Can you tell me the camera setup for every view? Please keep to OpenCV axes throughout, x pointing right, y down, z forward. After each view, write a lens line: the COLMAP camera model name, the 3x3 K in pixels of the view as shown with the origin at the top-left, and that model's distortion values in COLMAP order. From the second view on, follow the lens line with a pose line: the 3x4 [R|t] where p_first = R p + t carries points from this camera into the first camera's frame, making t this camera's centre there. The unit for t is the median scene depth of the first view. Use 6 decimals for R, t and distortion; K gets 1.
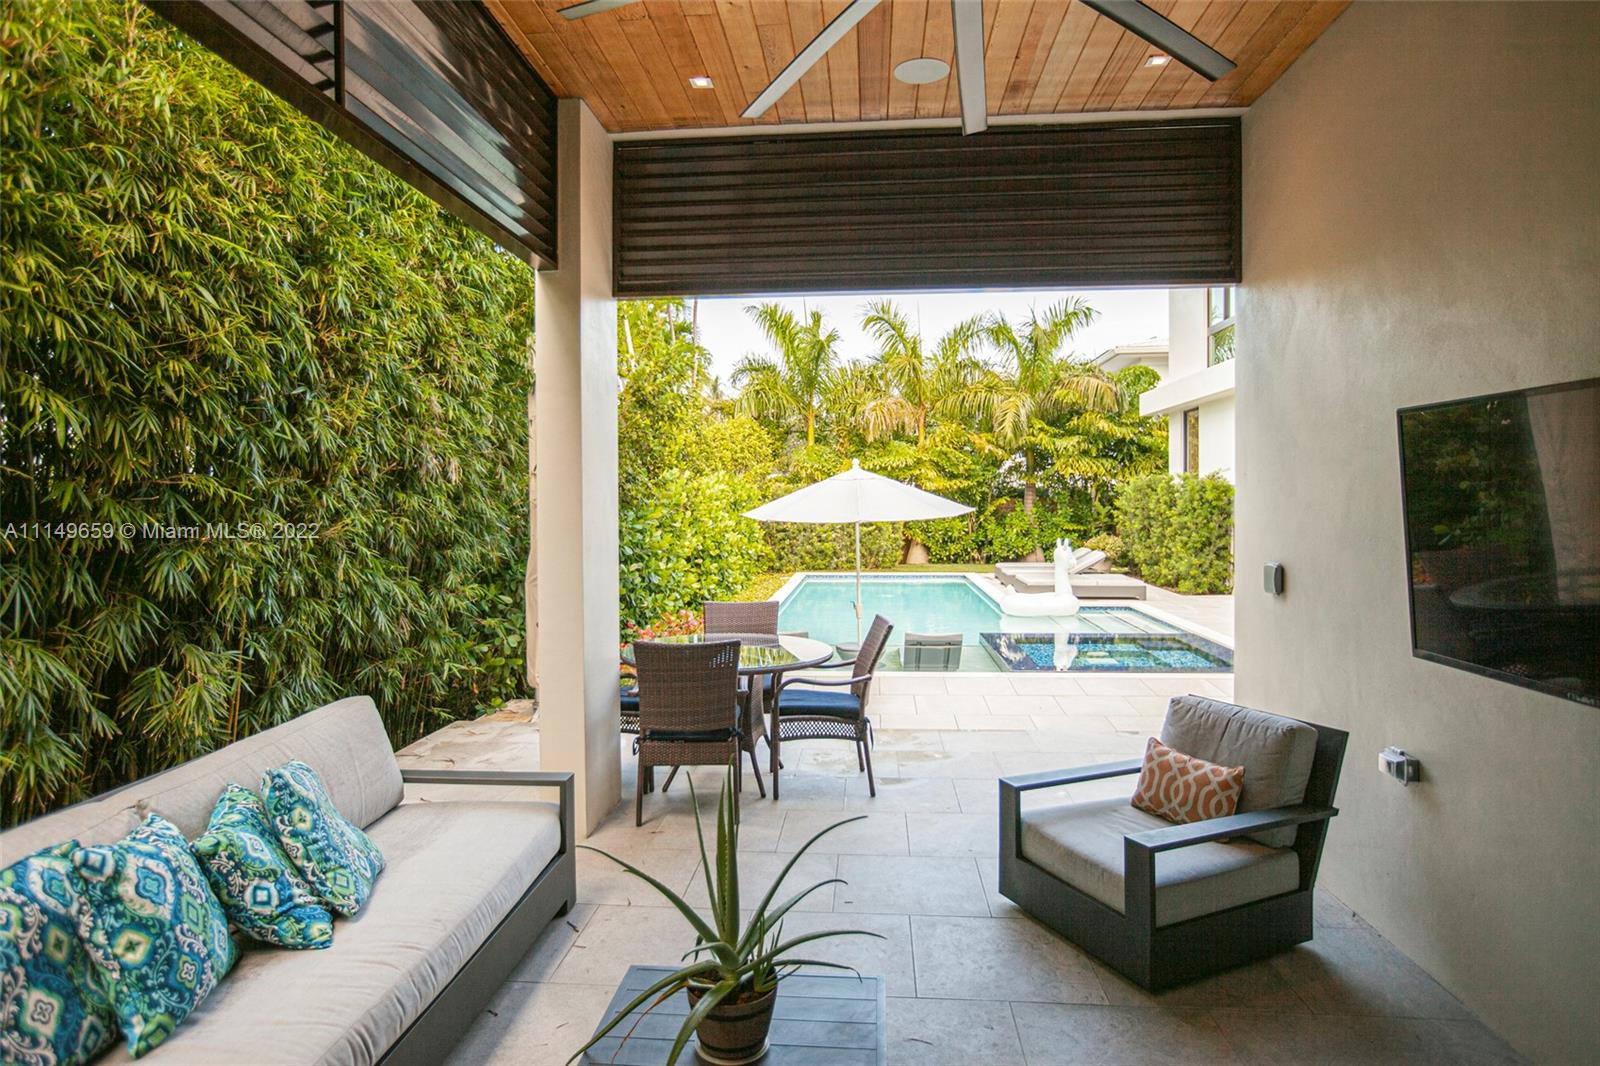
lens RADIAL K [[953.3, 0, 799.5], [0, 953.3, 511.3], [0, 0, 1]] dist [-0.000639, 0.000548]
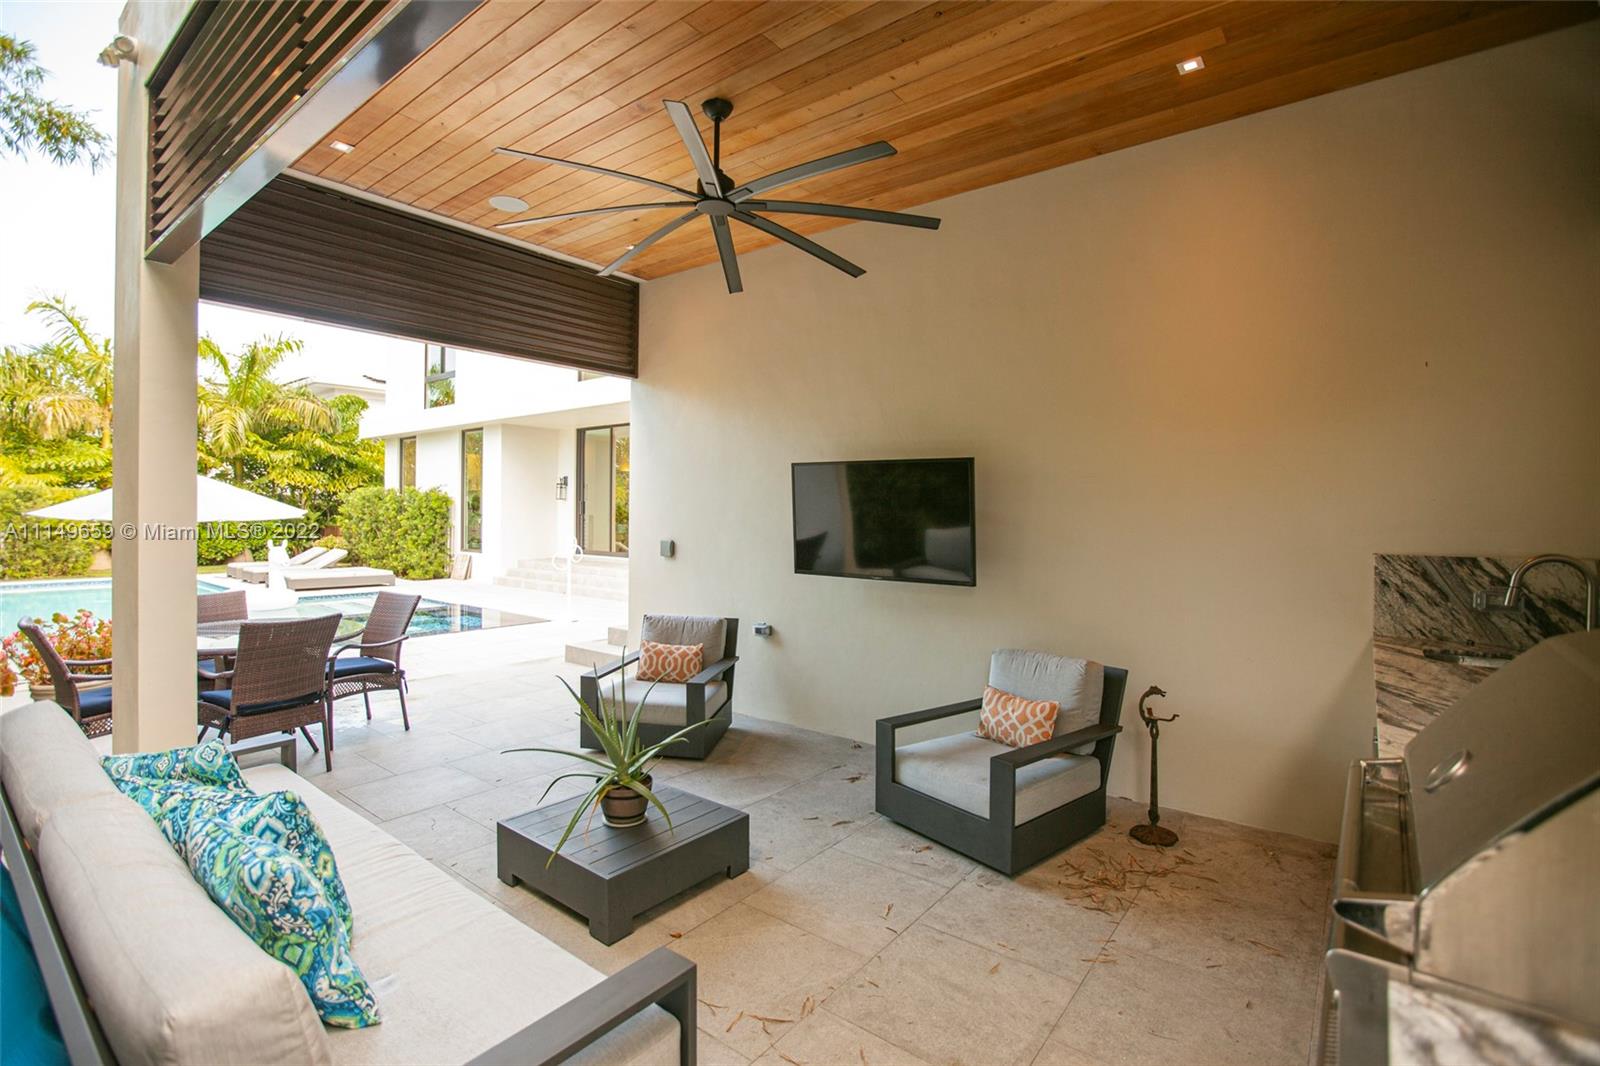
lens RADIAL K [[747.6, 0, 794.3], [0, 747.6, 518.2], [0, 0, 1]] dist [-0.013265, -0.000010]
pose [[0.561323, 0.004686, 0.827583, -0.111487], [-0.002965, 0.999989, -0.003651, 0.003683], [-0.827591, -0.000404, 0.561331, 0.001186]]
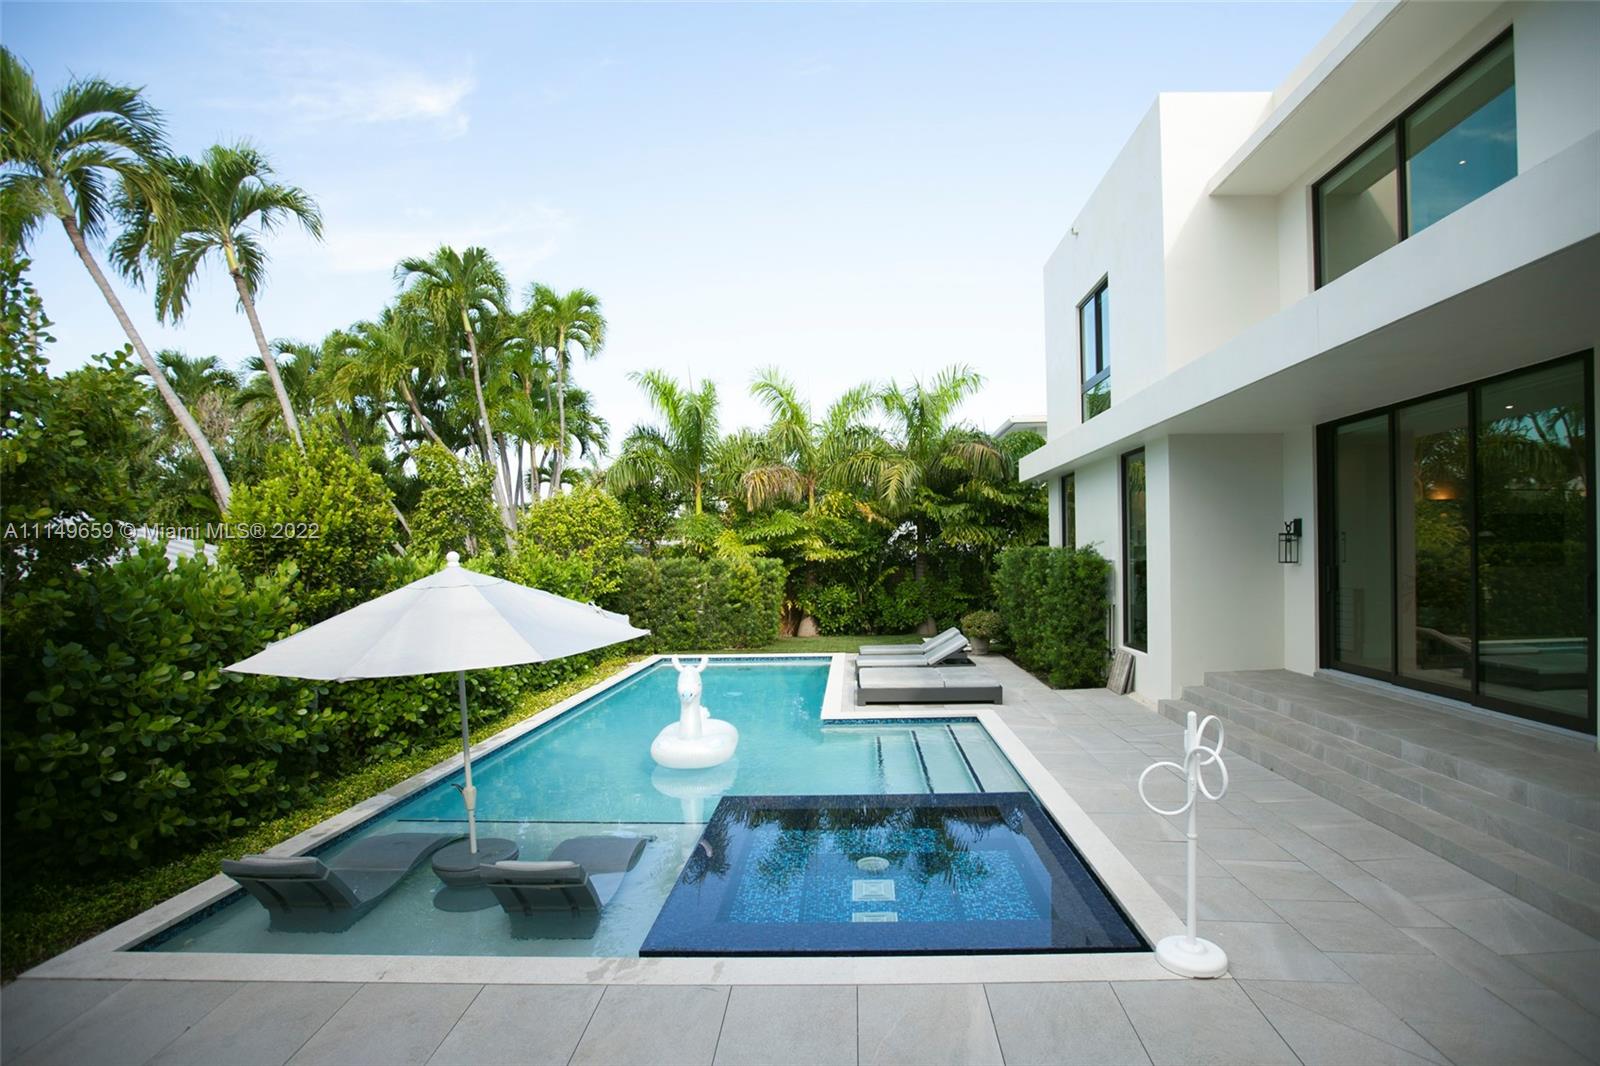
lens RADIAL K [[760.1, 0, 851.2], [0, 760.1, 558.3], [0, 0, 1]] dist [-0.032825, -0.000065]
pose [[0.998433, -0.011302, 0.054798, 0.138600], [0.011568, 0.999923, -0.004548, -0.022080], [-0.054743, 0.005175, 0.998487, 0.243631]]
